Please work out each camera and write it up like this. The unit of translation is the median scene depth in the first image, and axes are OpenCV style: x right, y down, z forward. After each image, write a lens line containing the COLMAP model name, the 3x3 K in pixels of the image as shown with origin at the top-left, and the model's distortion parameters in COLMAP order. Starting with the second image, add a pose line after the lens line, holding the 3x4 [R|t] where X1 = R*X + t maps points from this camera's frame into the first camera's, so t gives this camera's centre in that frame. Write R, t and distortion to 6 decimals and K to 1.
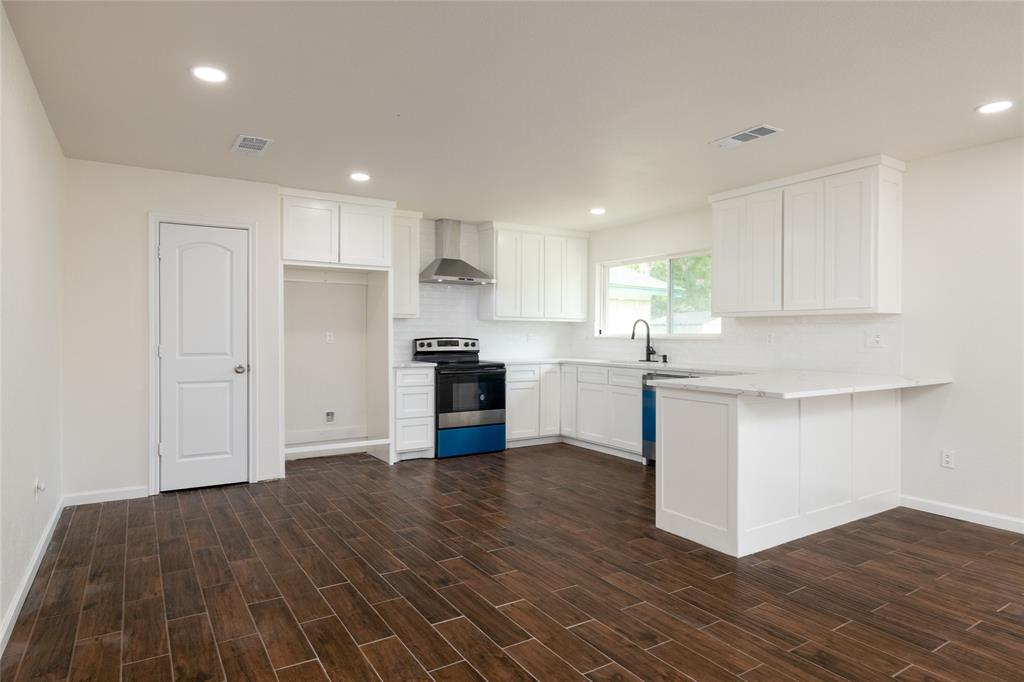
lens RADIAL K [[588.4, 0, 513.3], [0, 588.4, 343.4], [0, 0, 1]] dist [-0.002386, -0.001199]
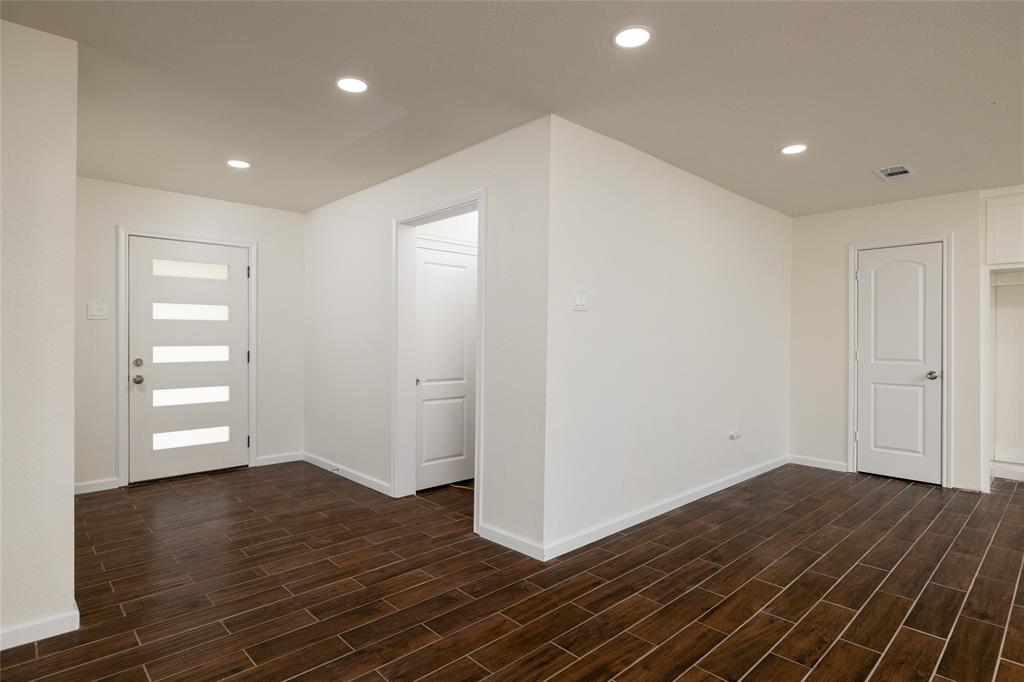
lens RADIAL K [[533.5, 0, 510.3], [0, 533.5, 339.2], [0, 0, 1]] dist [0.001664, 0.000082]
pose [[0.191157, -0.002309, -0.981557, 0.330646], [-0.020983, 0.999759, -0.006438, 0.000933], [0.981335, 0.021827, 0.191063, 0.074176]]
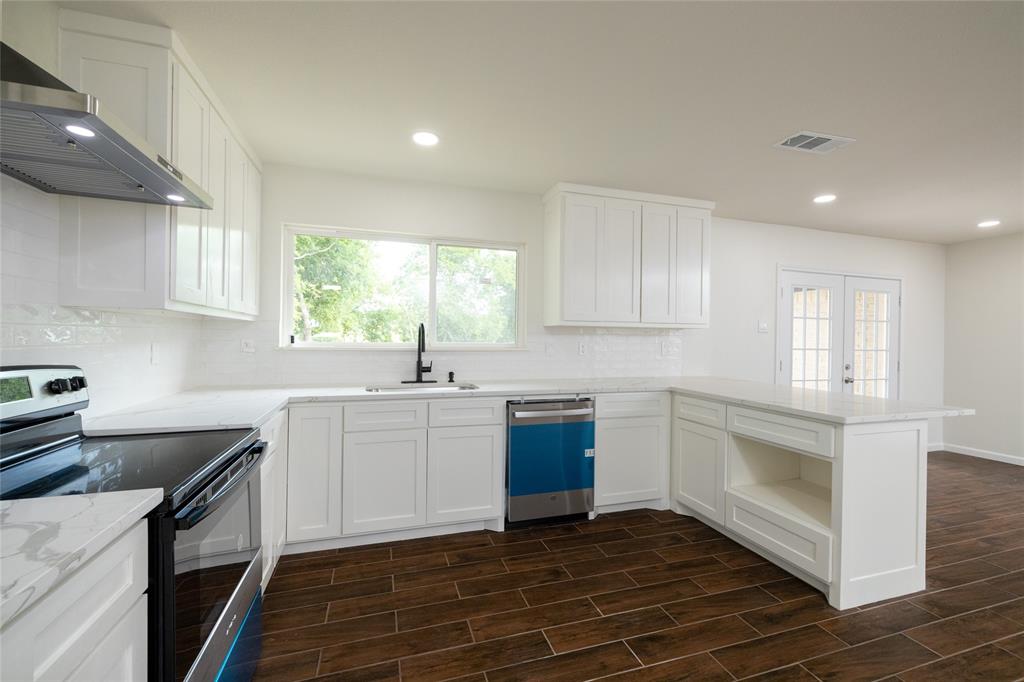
lens RADIAL K [[431.5, 0, 510.4], [0, 431.5, 336.4], [0, 0, 1]] dist [-0.003691, -0.000126]
pose [[0.253521, 0.000024, 0.967330, -0.310302], [0.002979, 0.999995, -0.000805, -0.030671], [-0.967325, 0.003085, 0.253520, 0.987814]]
